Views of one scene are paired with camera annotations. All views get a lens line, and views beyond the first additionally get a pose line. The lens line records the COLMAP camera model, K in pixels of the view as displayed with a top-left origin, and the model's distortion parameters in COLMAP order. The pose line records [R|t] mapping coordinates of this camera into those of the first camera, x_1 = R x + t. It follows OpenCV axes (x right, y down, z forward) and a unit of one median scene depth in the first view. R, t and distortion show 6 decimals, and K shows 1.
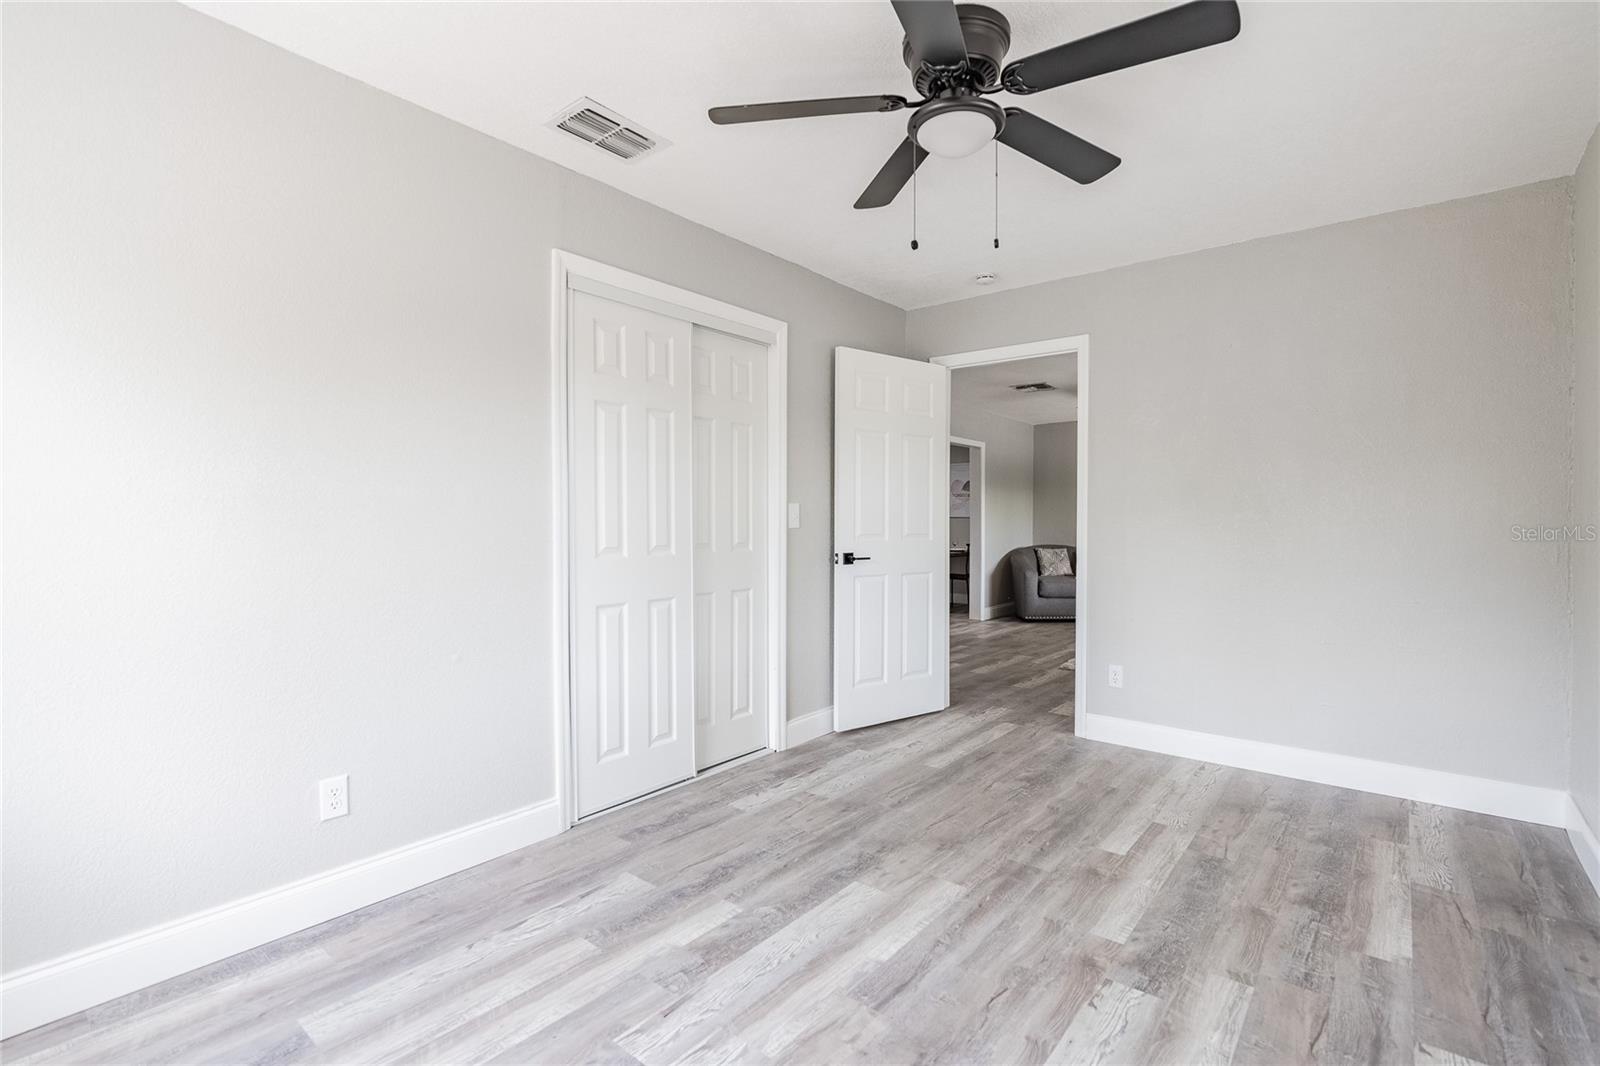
lens RADIAL K [[731.8, 0, 797.2], [0, 731.8, 533.1], [0, 0, 1]] dist [-0.029060, 0.000748]
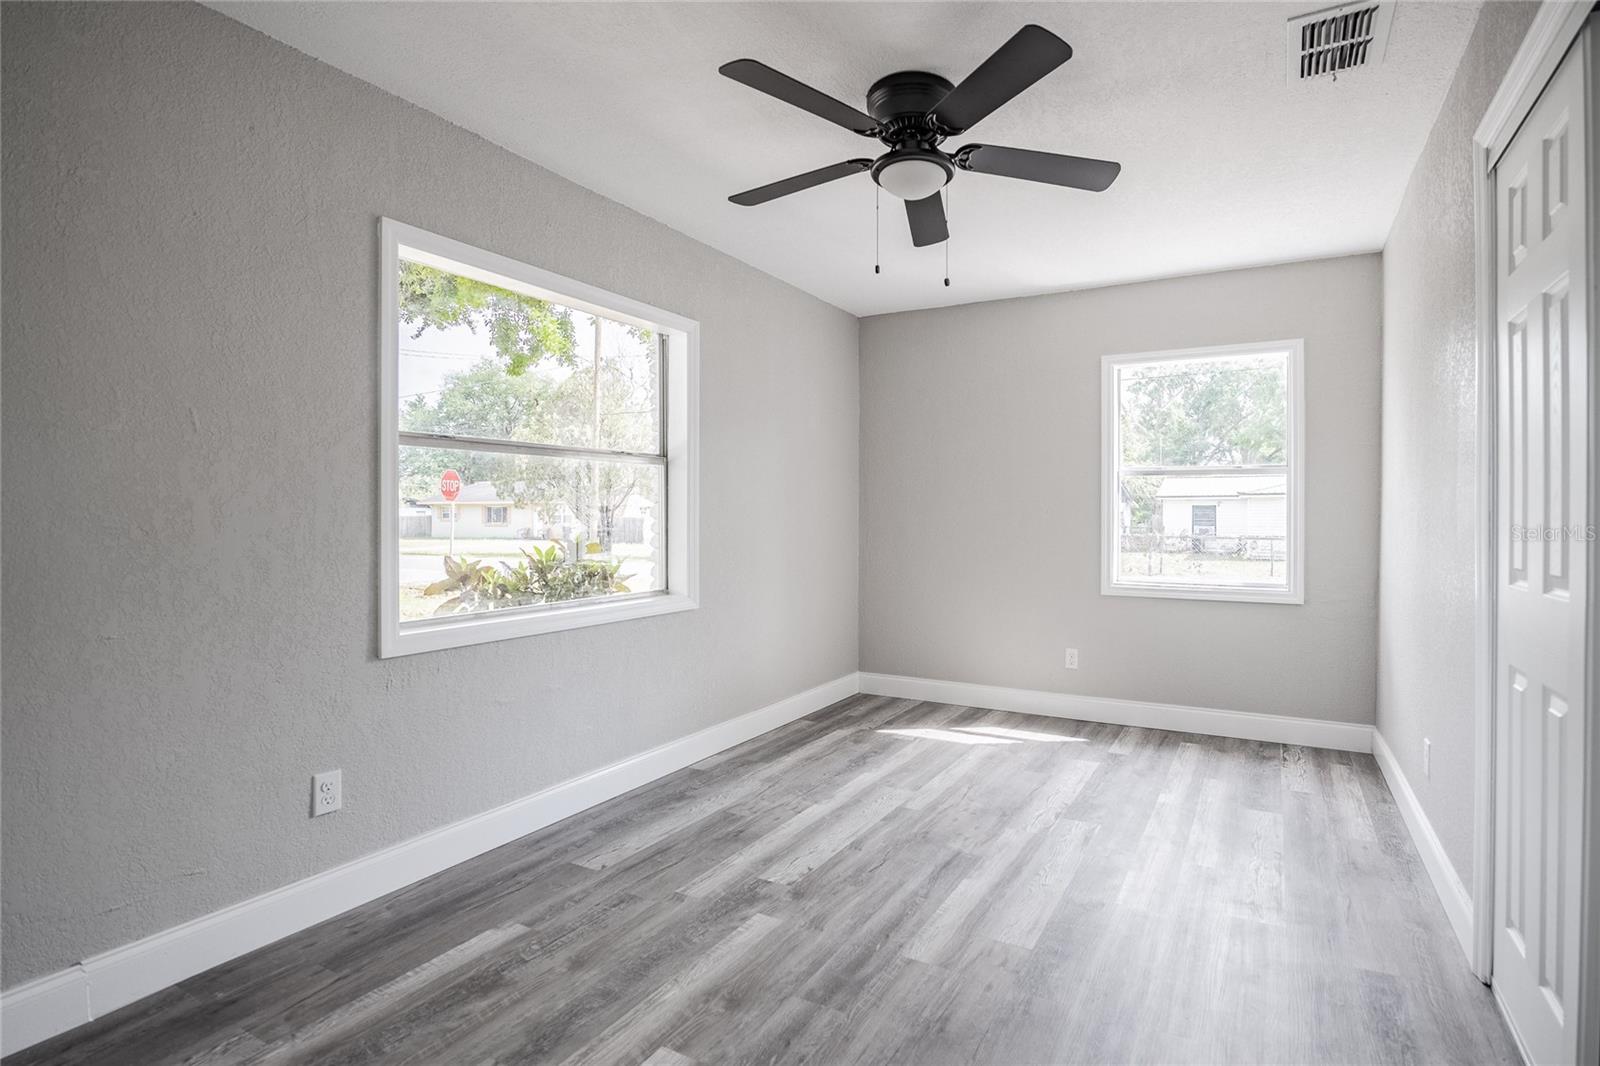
lens RADIAL K [[731.8, 0, 795.4], [0, 731.8, 529.1], [0, 0, 1]] dist [-0.029060, 0.000748]
pose [[-0.994758, 0.003460, -0.102202, 0.499717], [0.000210, 0.999494, 0.031799, -0.040518], [0.102260, 0.031611, -0.994255, 2.046157]]
